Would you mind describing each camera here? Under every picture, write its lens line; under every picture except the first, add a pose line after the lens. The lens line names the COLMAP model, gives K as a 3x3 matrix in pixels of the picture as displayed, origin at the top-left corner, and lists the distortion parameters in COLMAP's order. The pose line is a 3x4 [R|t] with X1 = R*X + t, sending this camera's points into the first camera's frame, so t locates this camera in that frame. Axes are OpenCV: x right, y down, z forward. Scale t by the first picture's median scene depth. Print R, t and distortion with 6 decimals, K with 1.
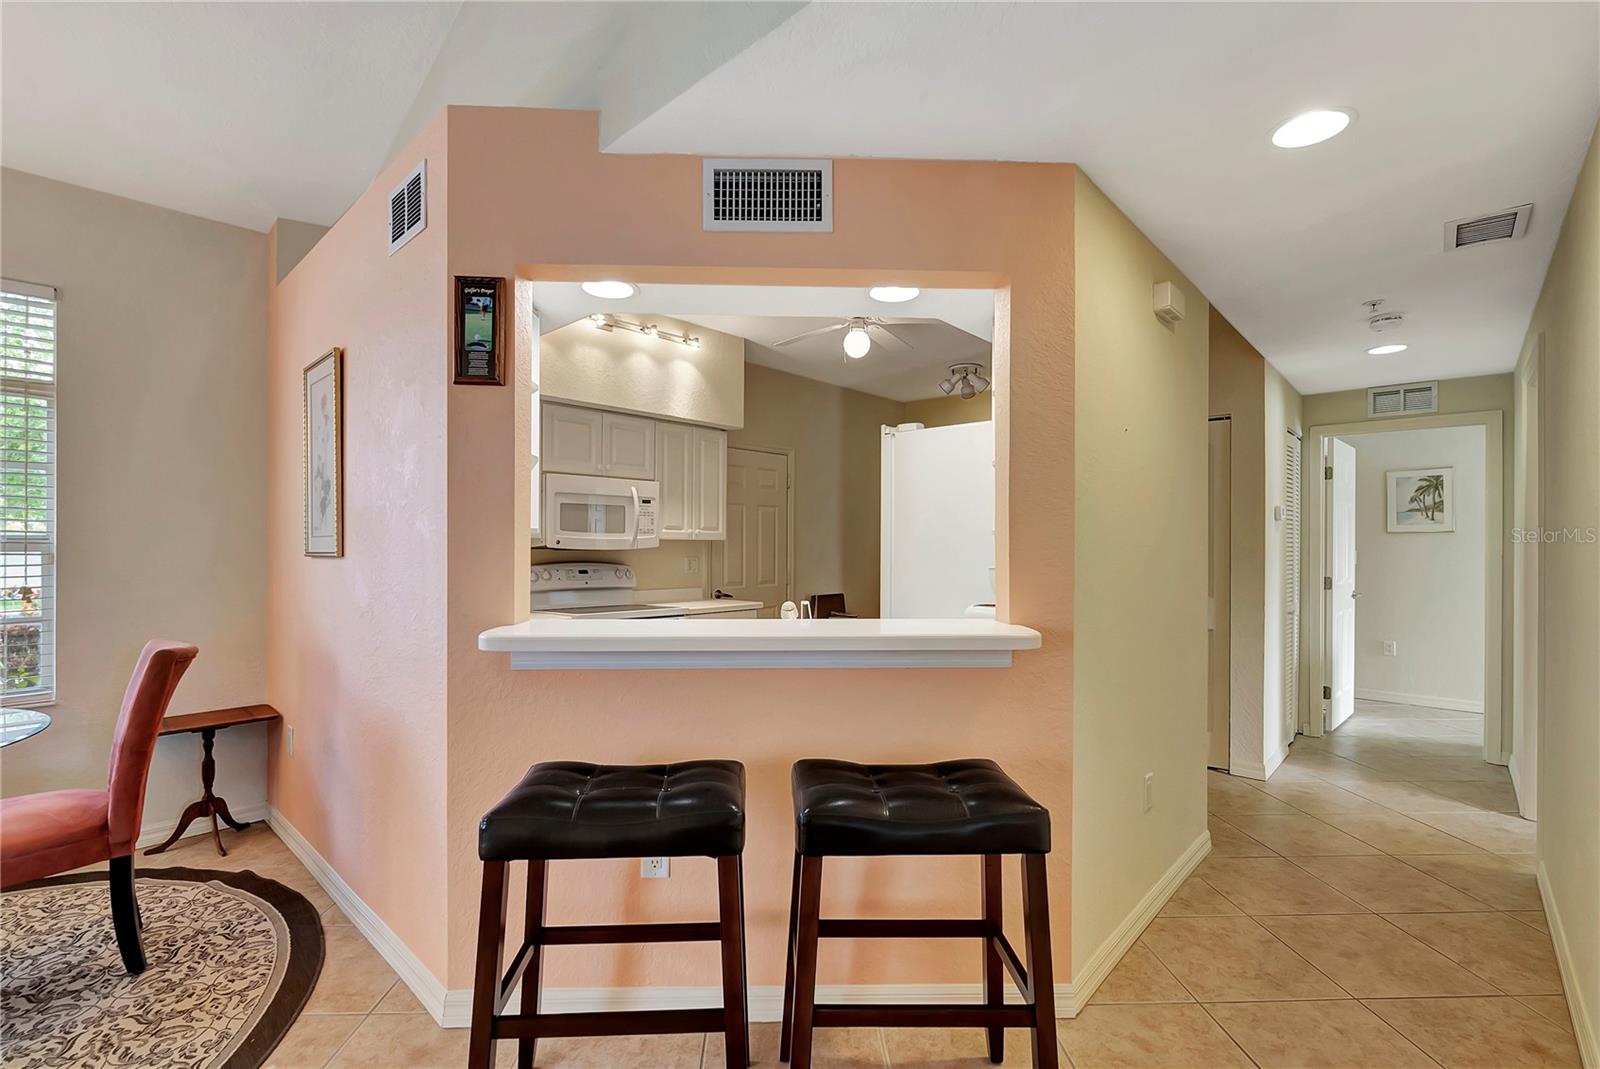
lens RADIAL K [[722.8, 0, 785.6], [0, 722.8, 543.9], [0, 0, 1]] dist [-0.005336, 0.000604]
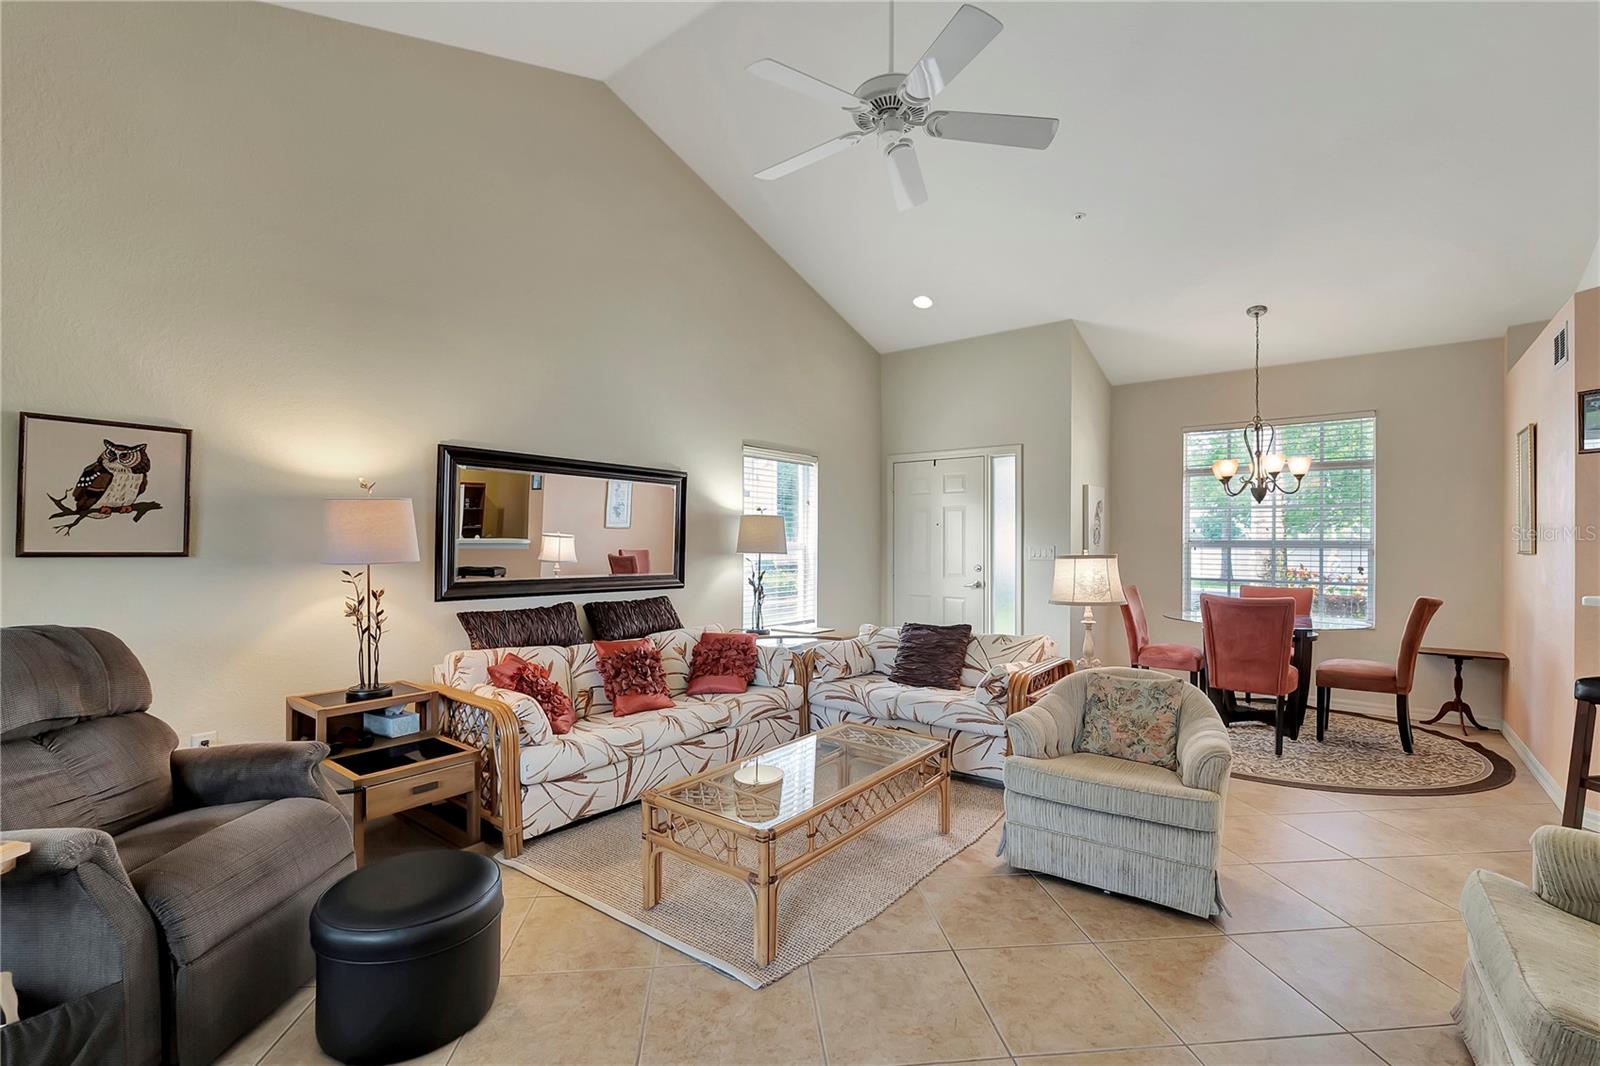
lens RADIAL K [[722.8, 0, 804.1], [0, 722.8, 538.6], [0, 0, 1]] dist [-0.005336, 0.000604]
pose [[0.105601, -0.004118, -0.994400, 0.661616], [-0.005733, 0.999972, -0.004750, 0.001299], [0.994392, 0.006202, 0.105575, -0.644900]]
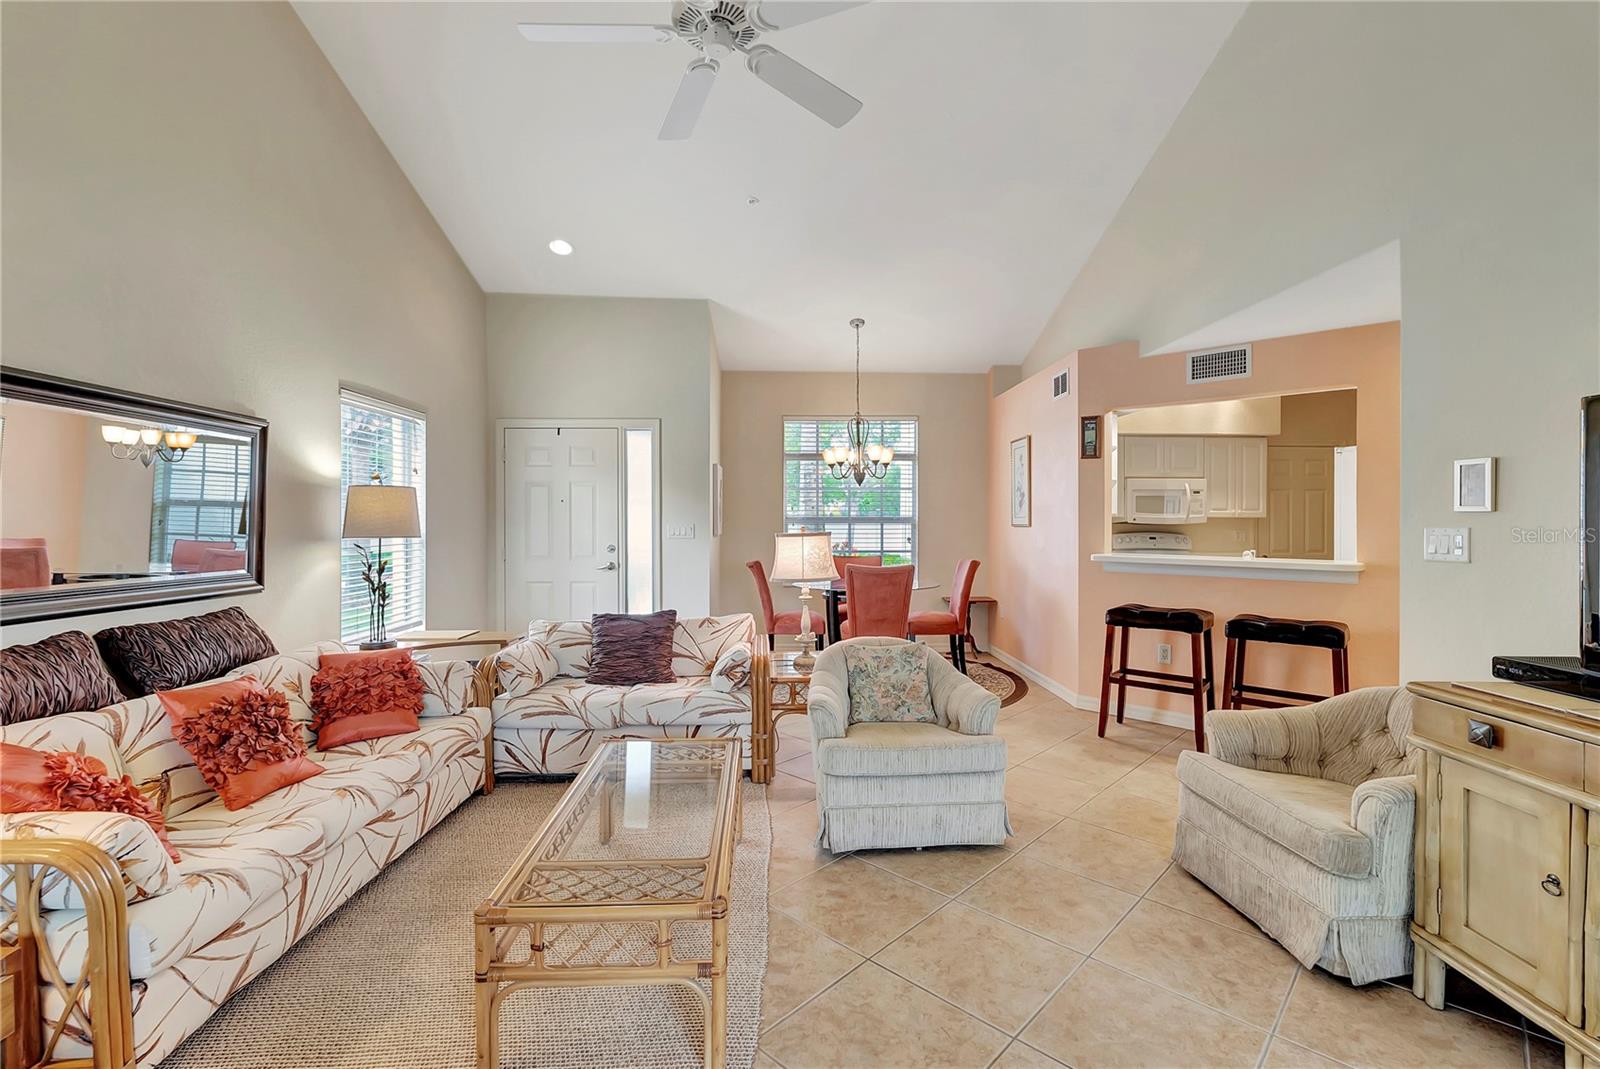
lens RADIAL K [[722.8, 0, 817.9], [0, 722.8, 518.8], [0, 0, 1]] dist [-0.005336, 0.000604]
pose [[0.730638, -0.002110, -0.682762, 0.381253], [0.000701, 0.999997, -0.002341, -0.000680], [0.682765, 0.001232, 0.730637, -0.945412]]
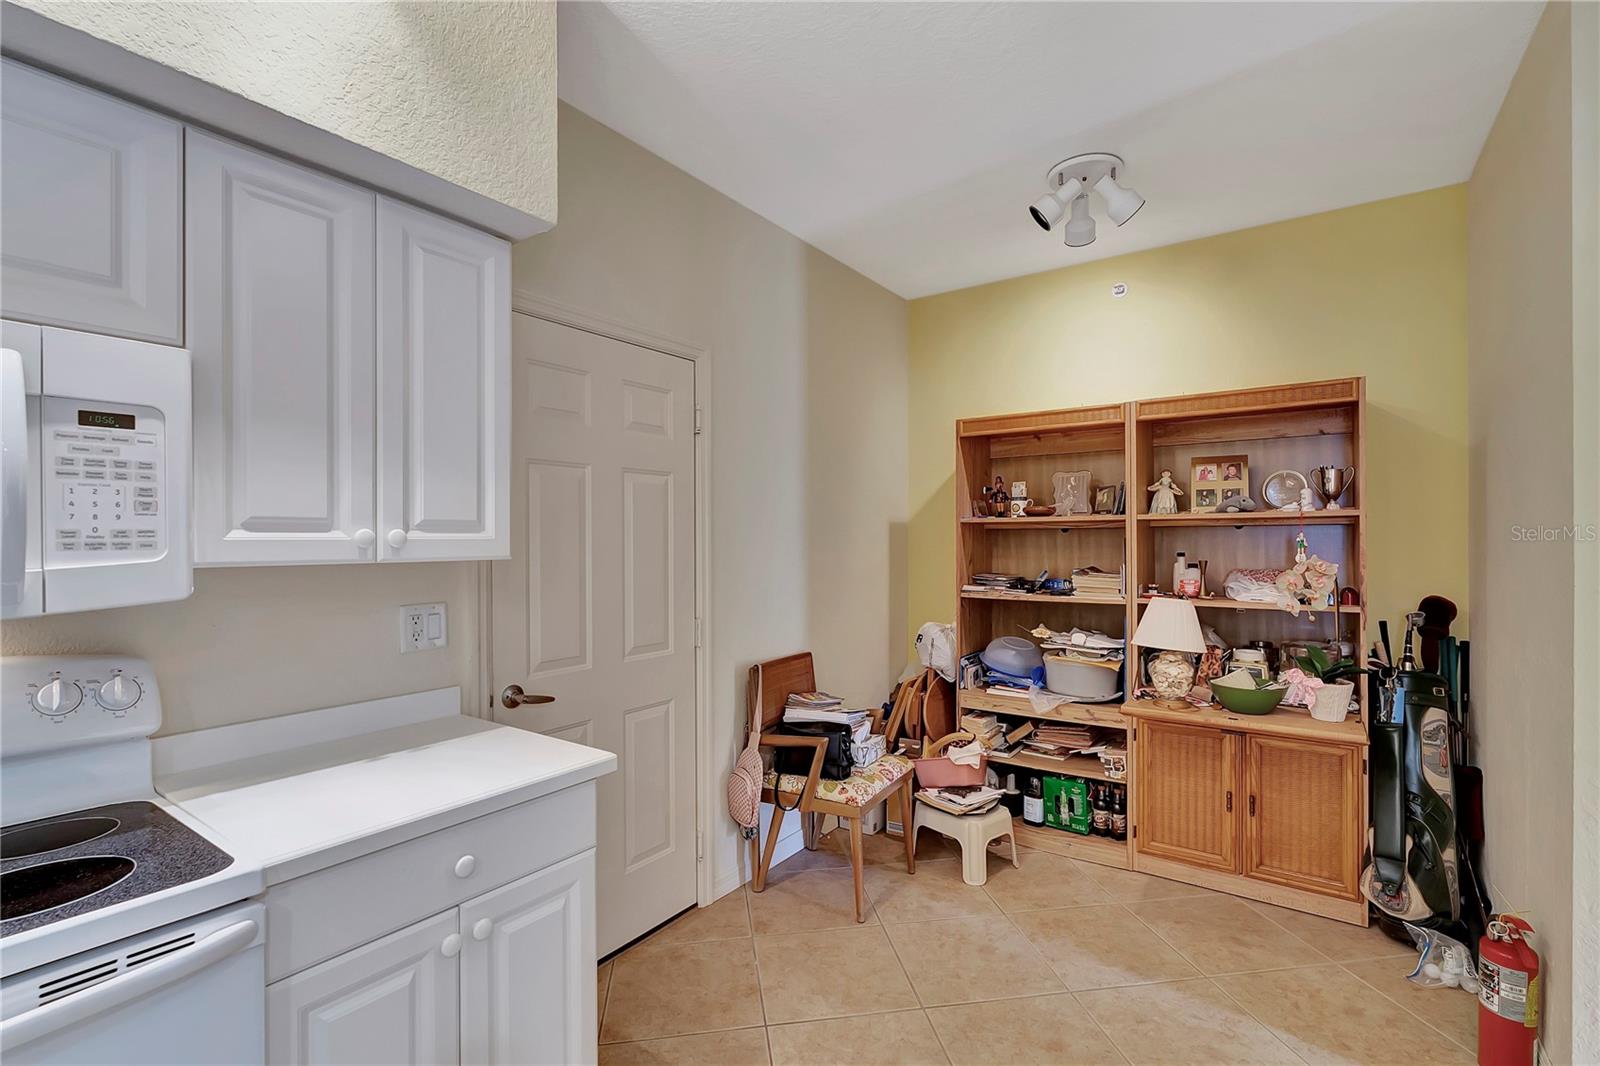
lens RADIAL K [[722.8, 0, 794.8], [0, 722.8, 537.7], [0, 0, 1]] dist [-0.005336, 0.000604]
pose [[0.992831, -0.010234, 0.119092, 0.019802], [0.010664, 0.999939, -0.002972, -0.021720], [-0.119054, 0.004221, 0.992879, 1.077593]]
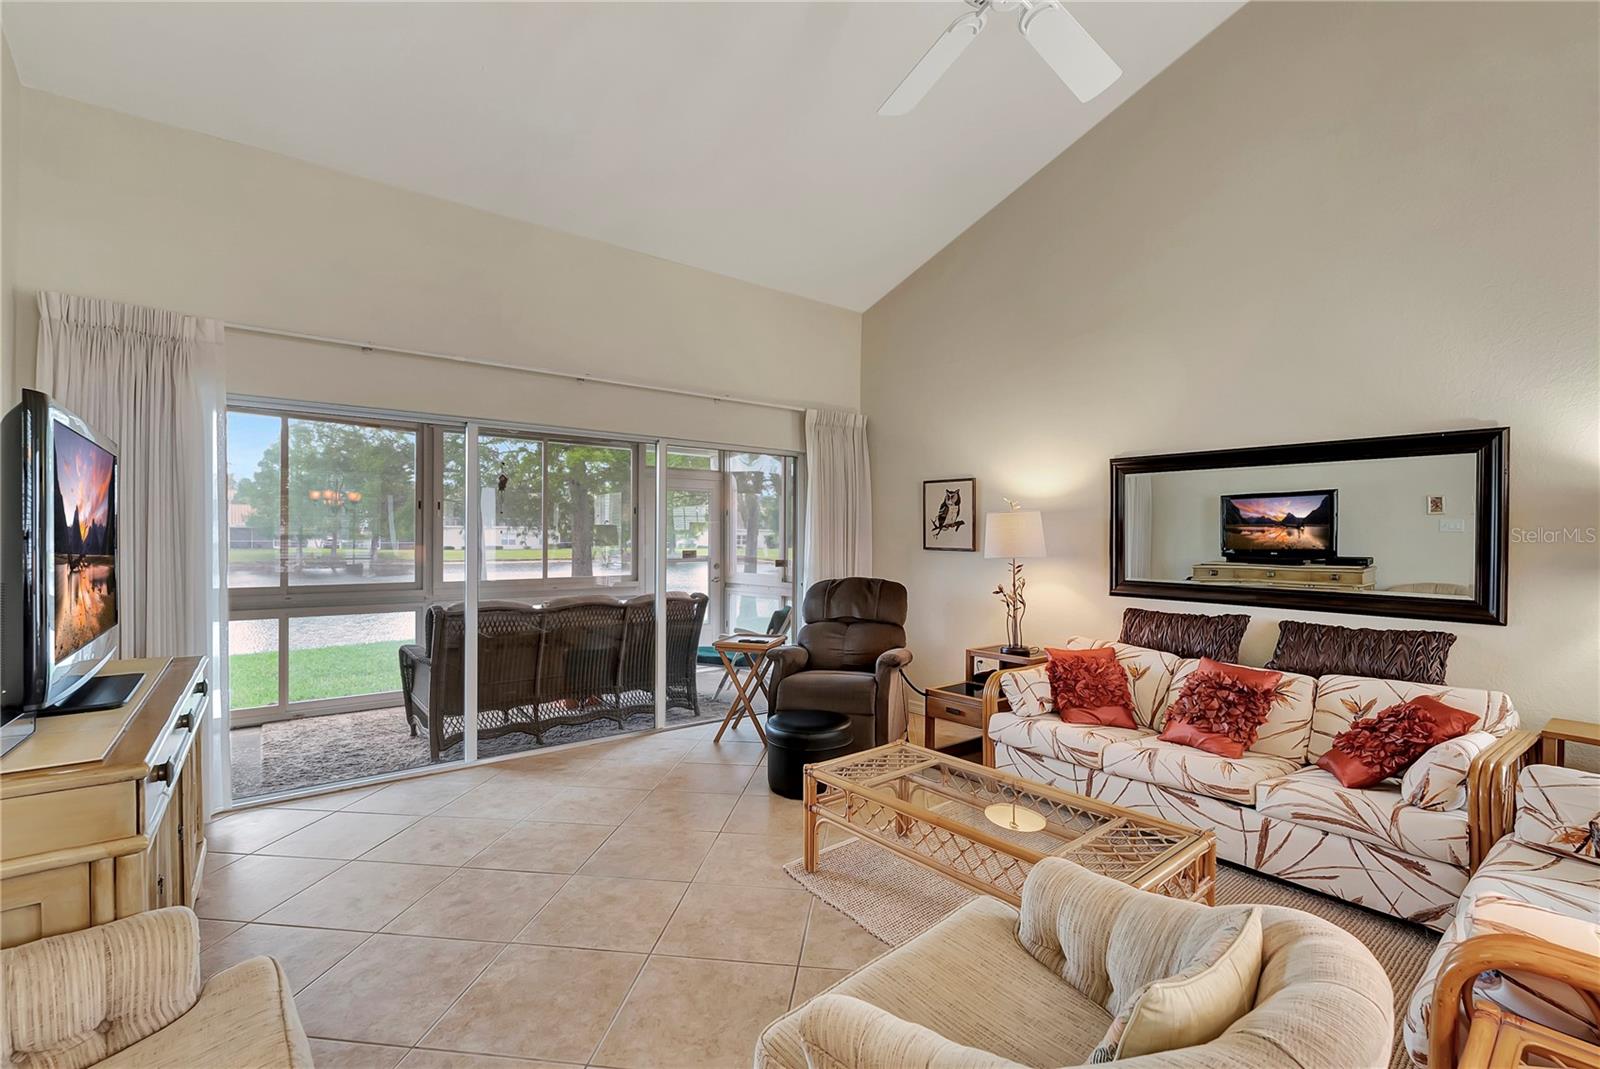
lens RADIAL K [[722.8, 0, 792.5], [0, 722.8, 541.3], [0, 0, 1]] dist [-0.005336, 0.000604]
pose [[-0.988776, -0.008618, 0.149154, -0.147778], [-0.007685, 0.999947, 0.006831, -0.005093], [-0.149205, 0.005608, -0.988790, 0.280668]]
